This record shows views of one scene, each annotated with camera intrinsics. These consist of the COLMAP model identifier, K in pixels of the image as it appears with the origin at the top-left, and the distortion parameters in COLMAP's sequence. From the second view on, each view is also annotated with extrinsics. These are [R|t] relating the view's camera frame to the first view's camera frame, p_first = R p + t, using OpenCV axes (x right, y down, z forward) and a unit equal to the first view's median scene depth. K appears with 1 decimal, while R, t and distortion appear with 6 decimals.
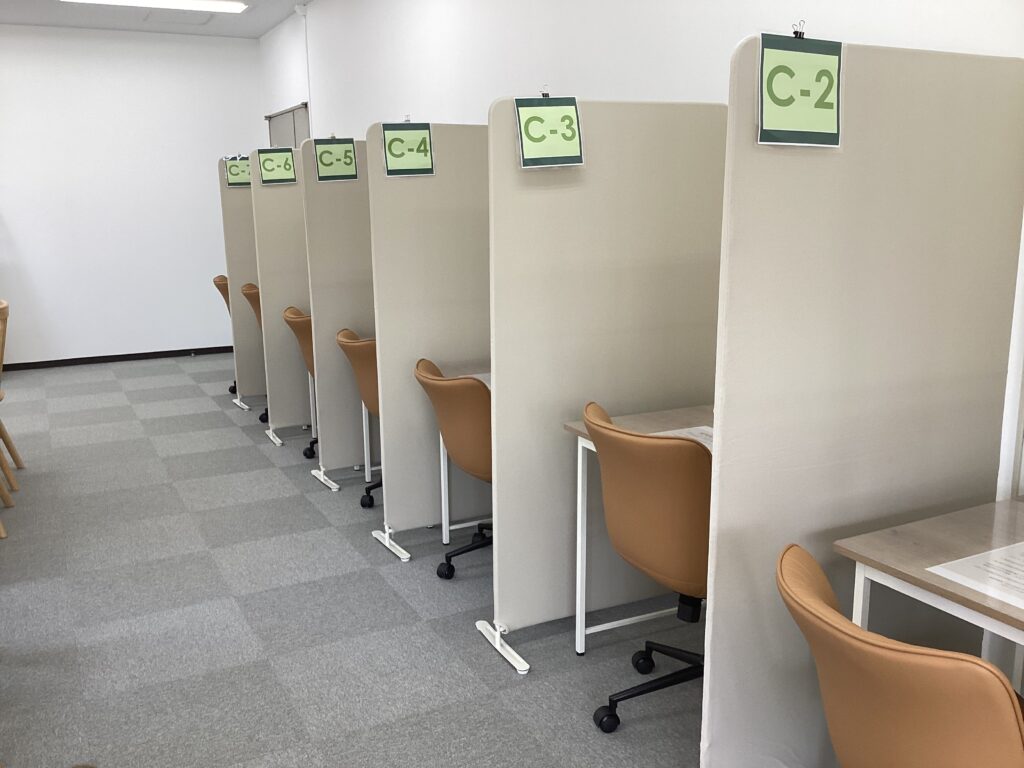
lens RADIAL K [[923.5, 0, 510.0], [0, 923.5, 383.2], [0, 0, 1]] dist [0.014329, -0.020521]
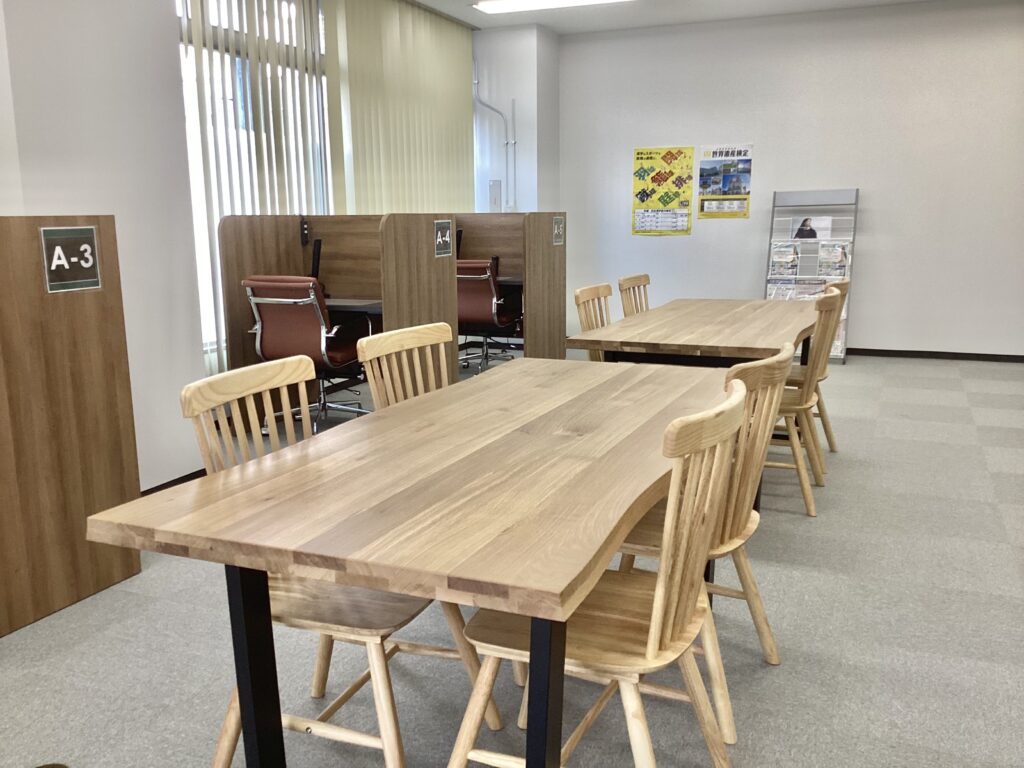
lens RADIAL K [[923.5, 0, 508.3], [0, 923.5, 381.7], [0, 0, 1]] dist [0.014329, -0.020521]
pose [[0.638162, 0.149105, -0.755326, -0.035469], [-0.151098, 0.986244, 0.067029, 0.010620], [0.754929, 0.071353, 0.651913, 0.127473]]
